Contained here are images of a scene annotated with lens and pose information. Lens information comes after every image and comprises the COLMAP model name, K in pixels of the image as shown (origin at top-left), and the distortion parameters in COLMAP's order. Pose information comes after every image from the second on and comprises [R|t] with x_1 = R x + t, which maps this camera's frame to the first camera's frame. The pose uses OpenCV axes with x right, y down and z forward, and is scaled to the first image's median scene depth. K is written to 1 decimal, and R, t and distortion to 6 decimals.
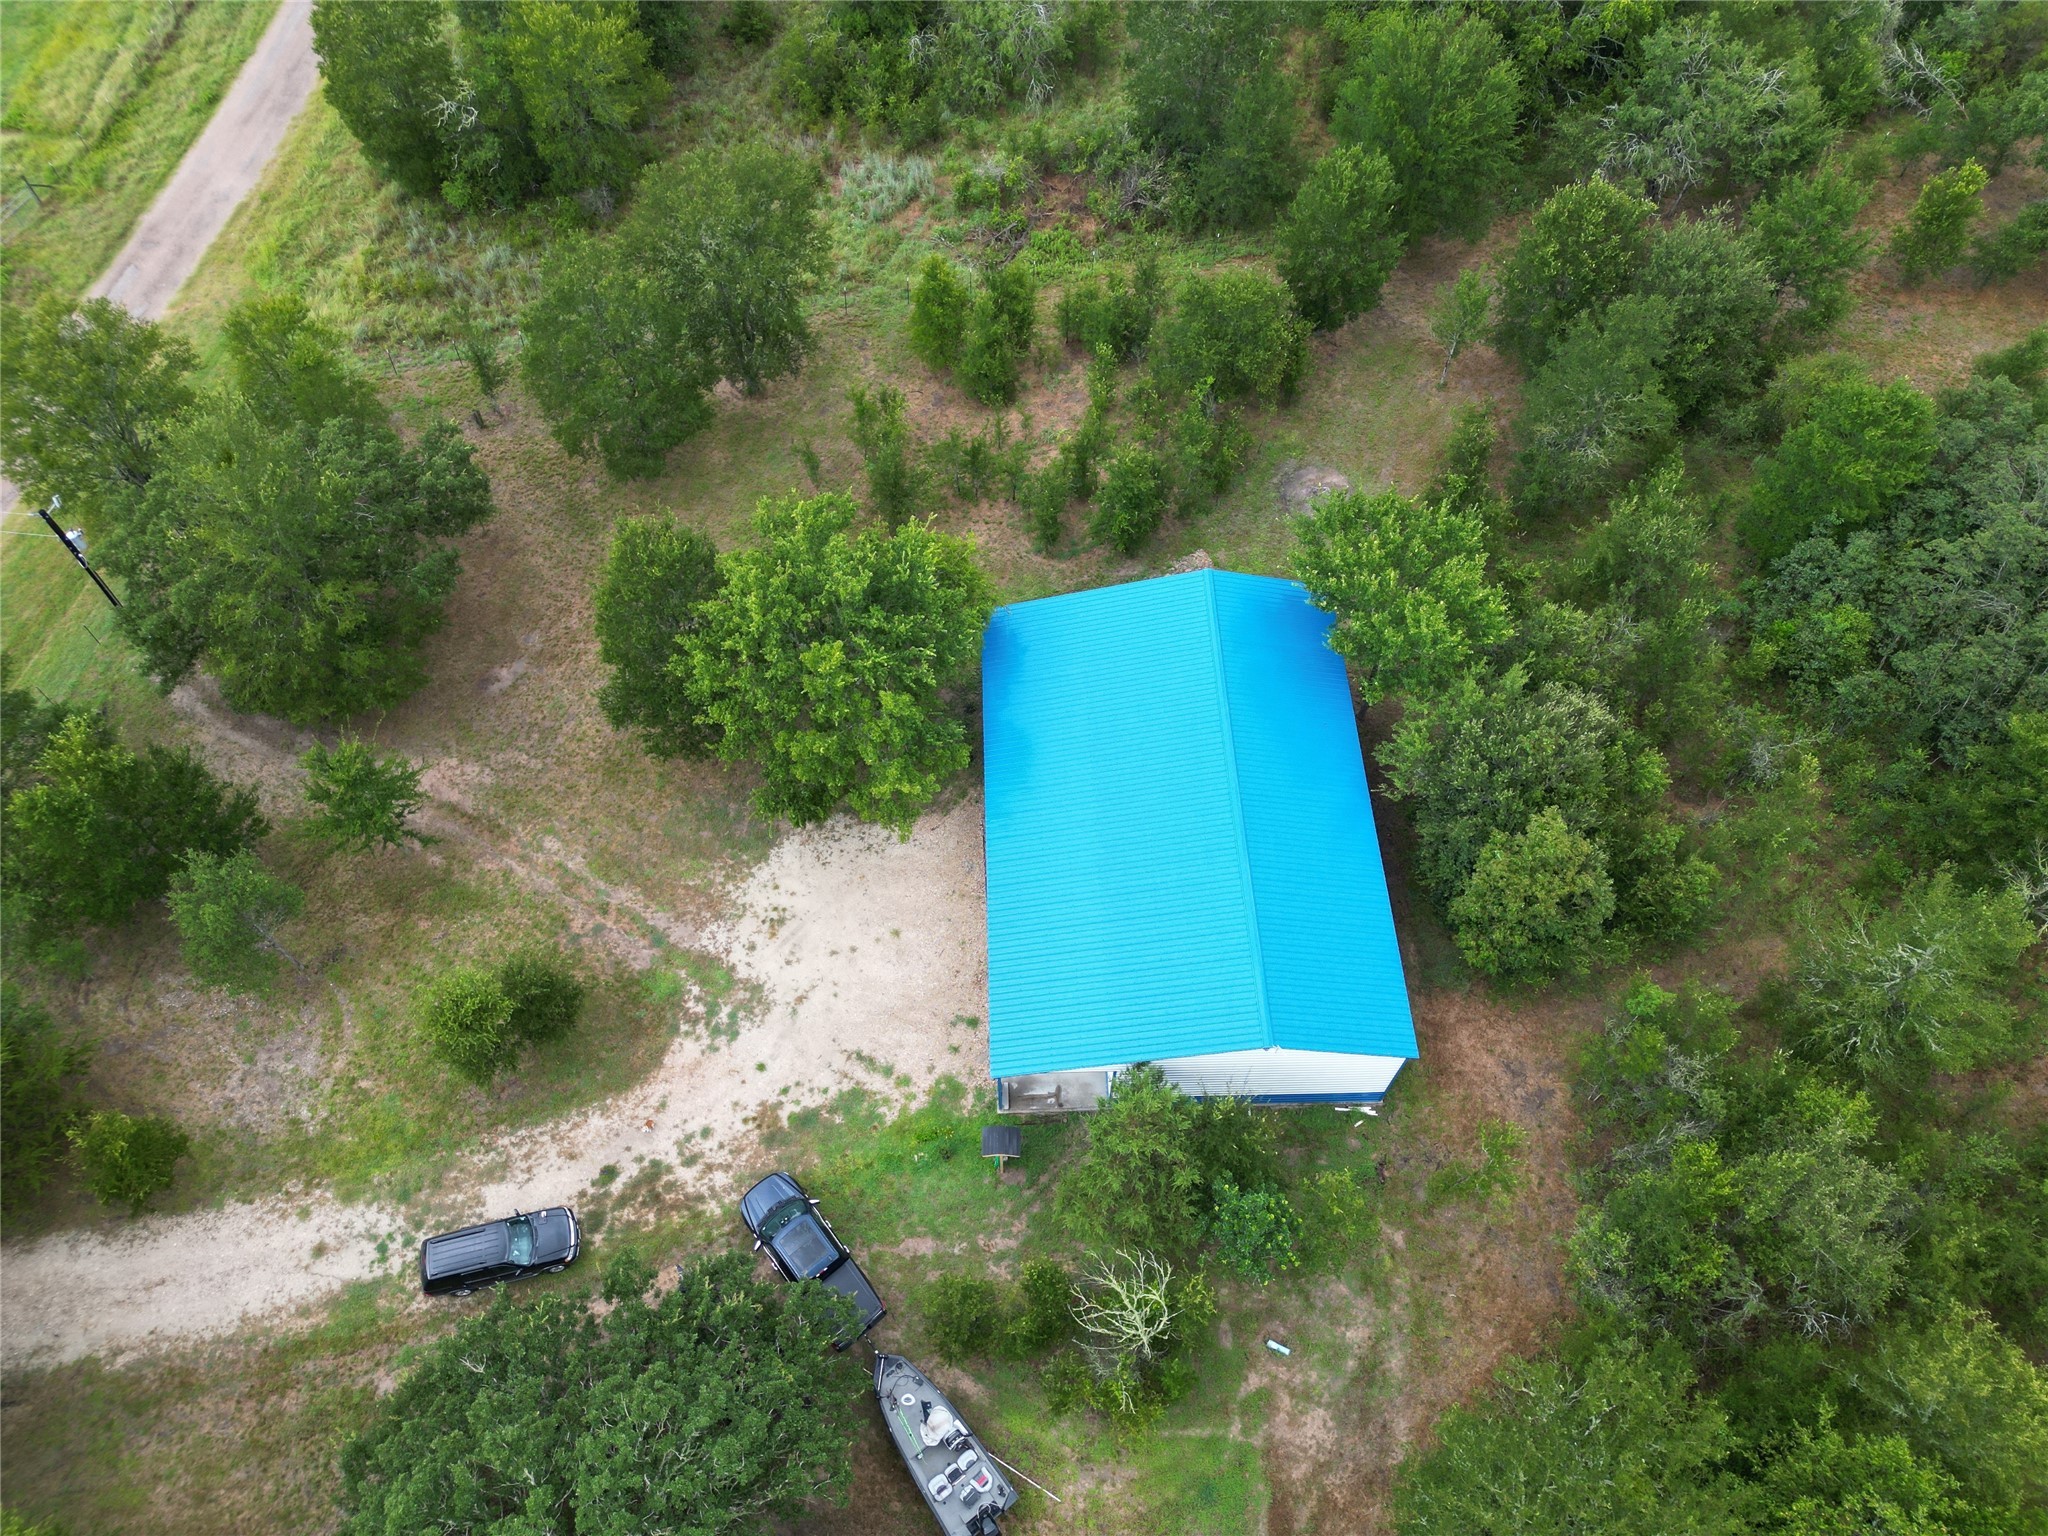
lens RADIAL K [[1442.1, 0, 1030.3], [0, 1442.1, 762.0], [0, 0, 1]] dist [0.071233, -0.072416]
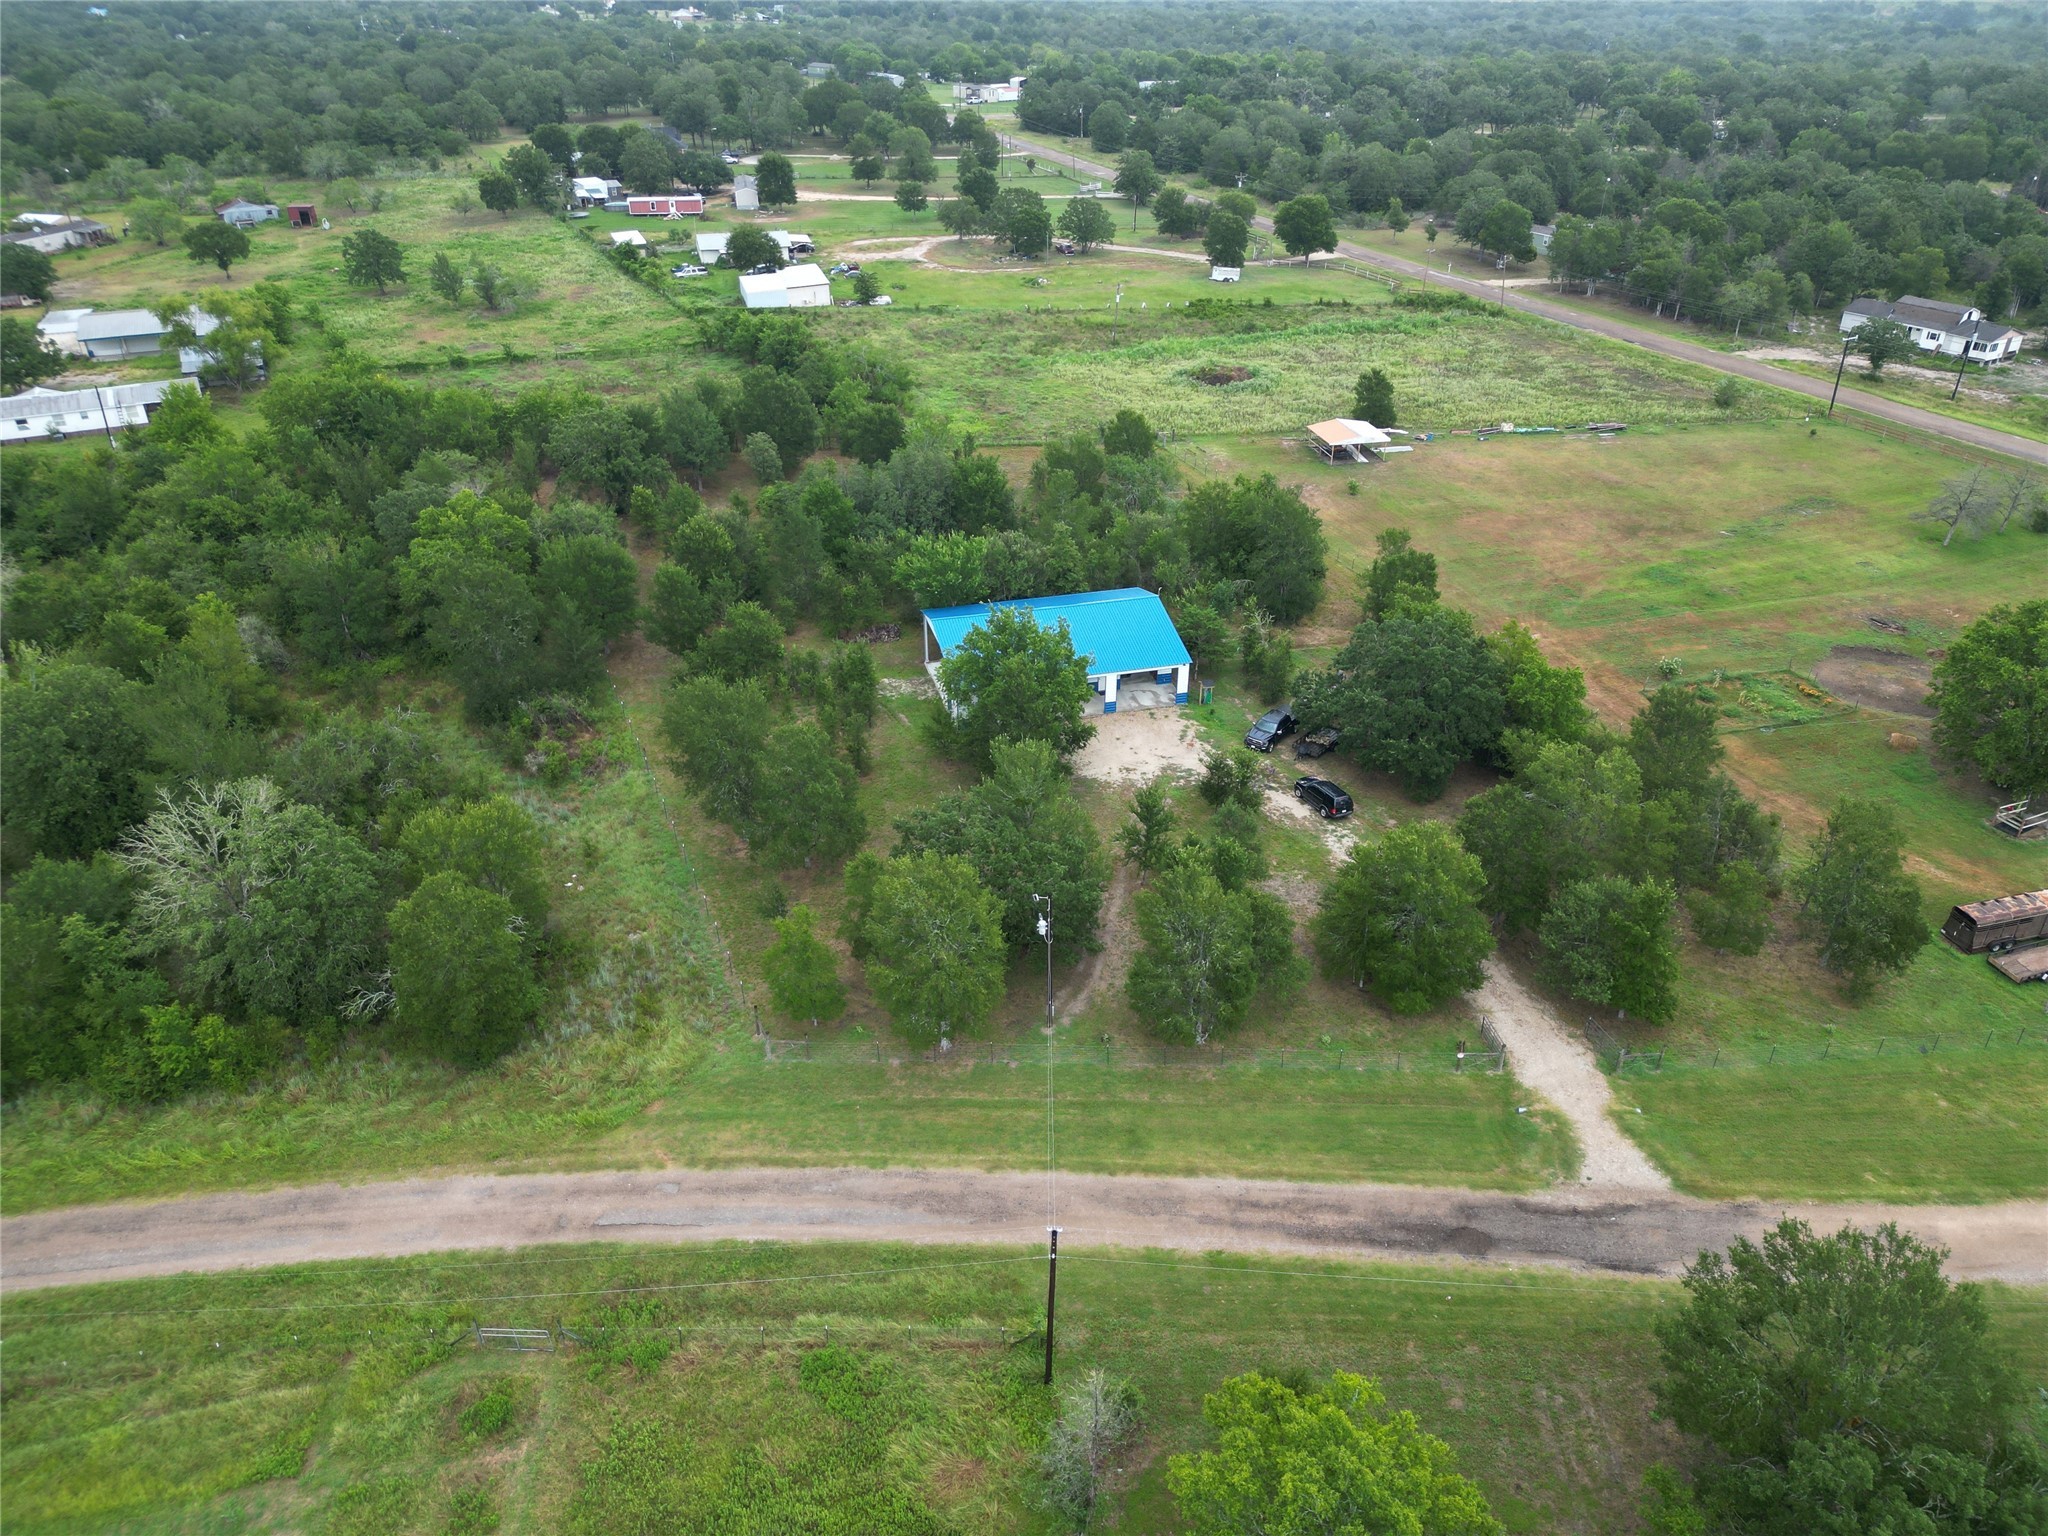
lens RADIAL K [[1471.6, 0, 1017.1], [0, 1471.6, 736.8], [0, 0, 1]] dist [0.068454, -0.069398]
pose [[-0.217265, -0.461041, 0.860370, -1.945020], [0.831952, 0.373553, 0.410261, -0.897710], [-0.510541, 0.804922, 0.302404, 0.460778]]
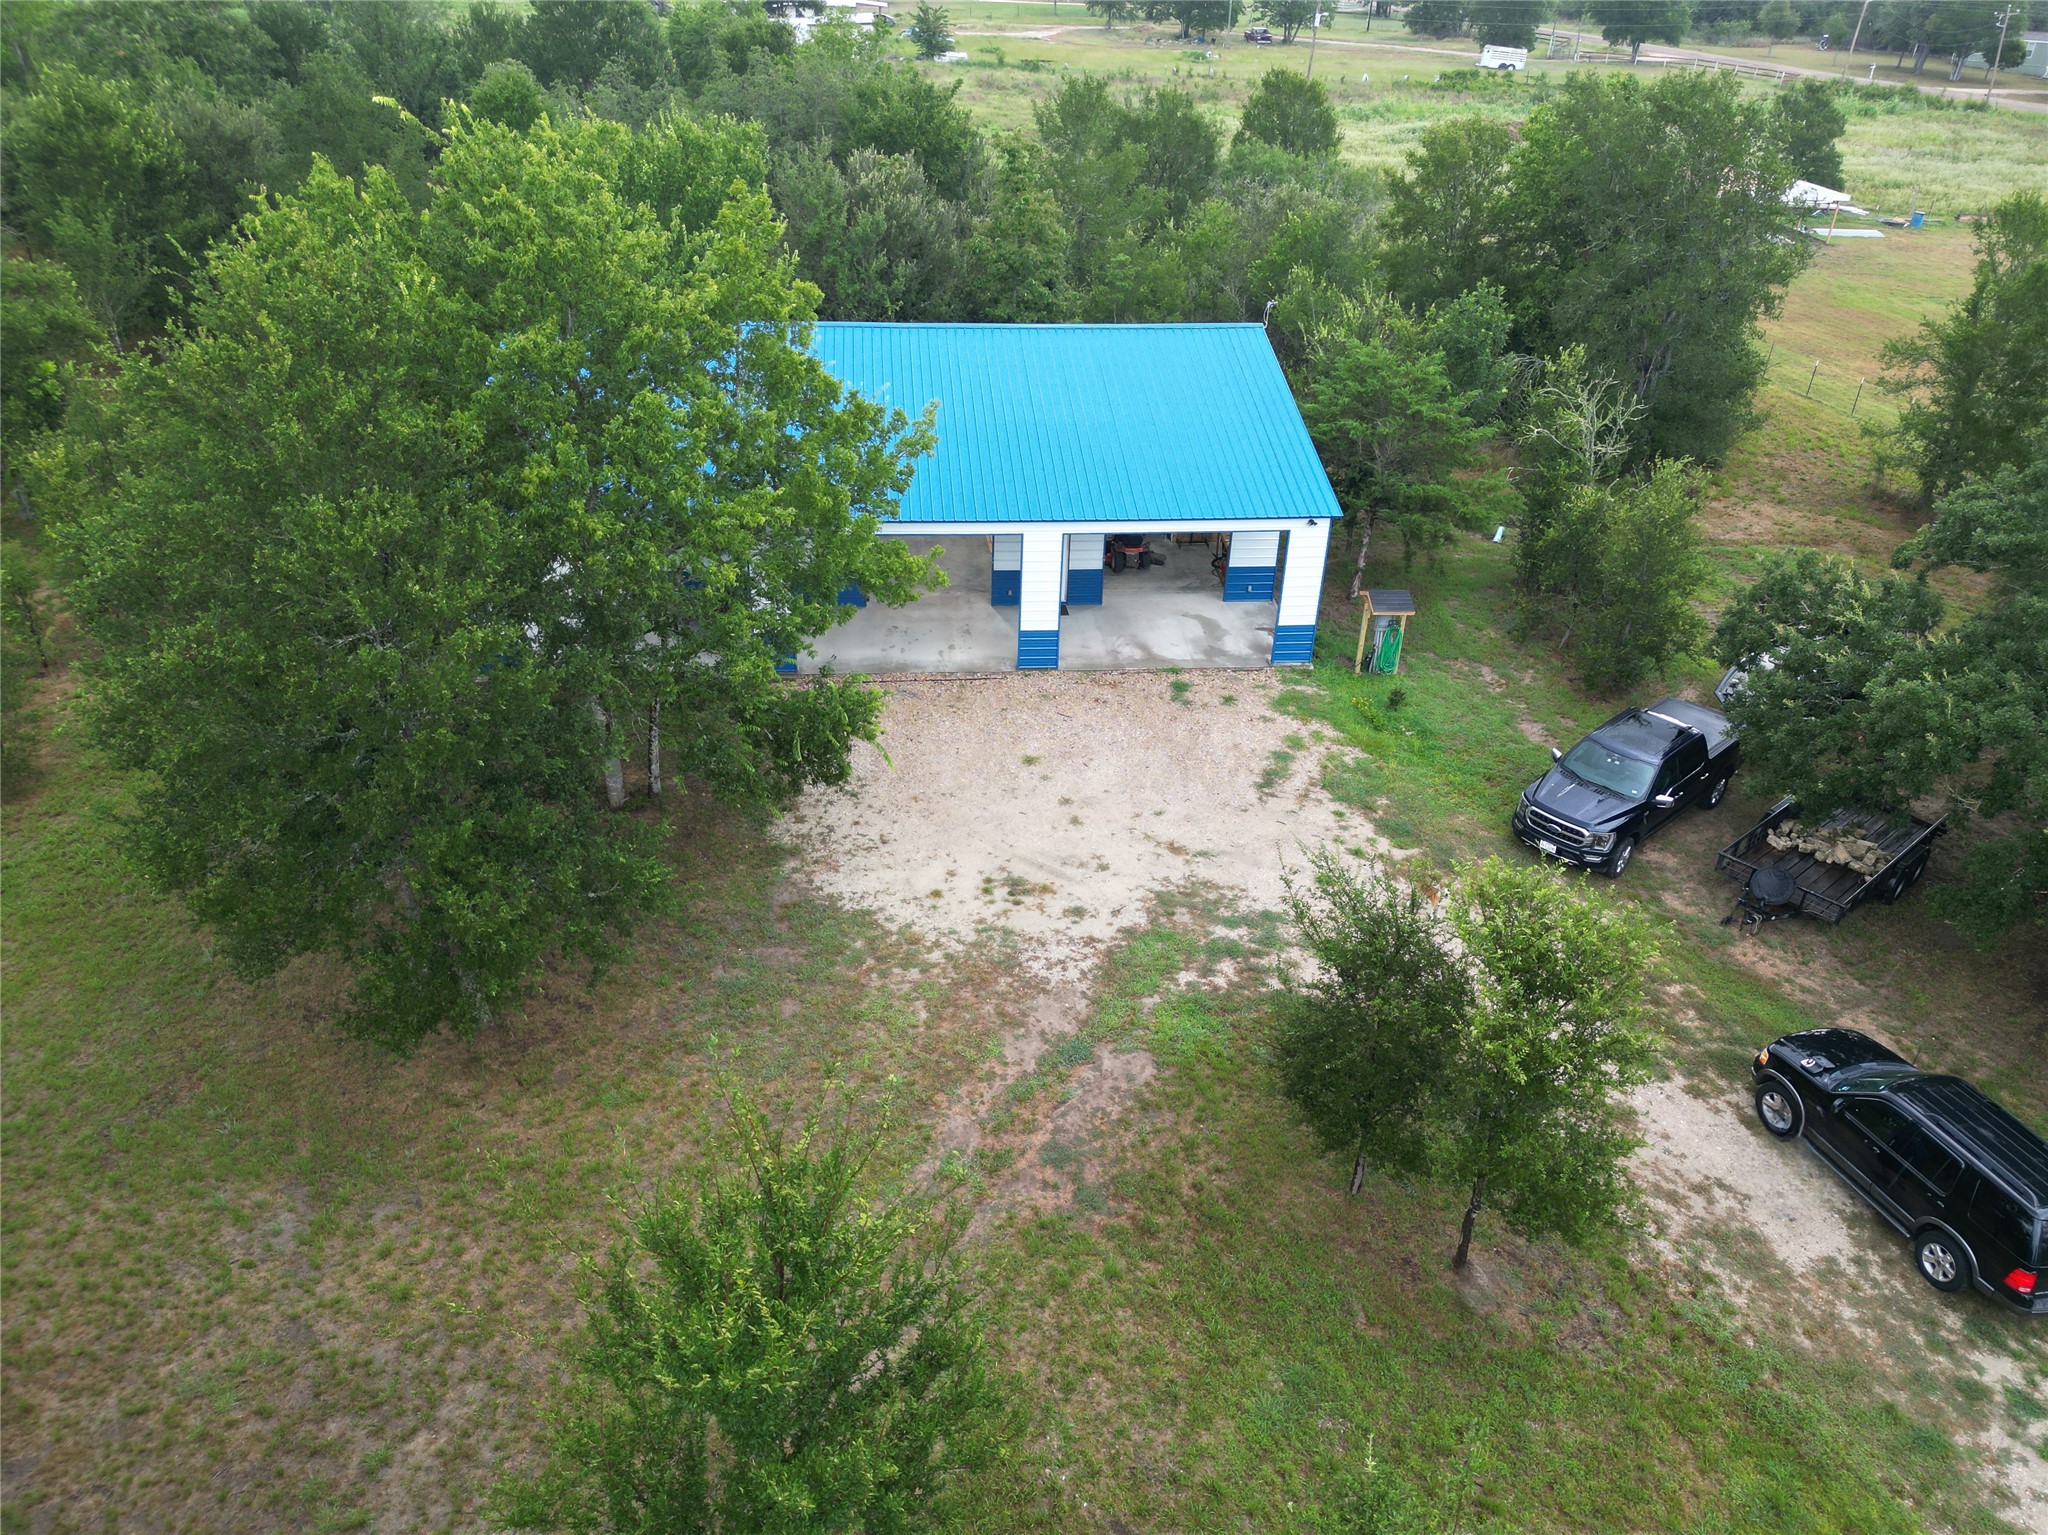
lens RADIAL K [[1471.6, 0, 1017.1], [0, 1471.6, 736.3], [0, 0, 1]] dist [0.068454, -0.069398]
pose [[-0.056927, -0.469857, 0.880905, -0.621038], [0.836518, 0.459183, 0.298978, -0.063991], [-0.544974, 0.753913, 0.366904, 0.823981]]
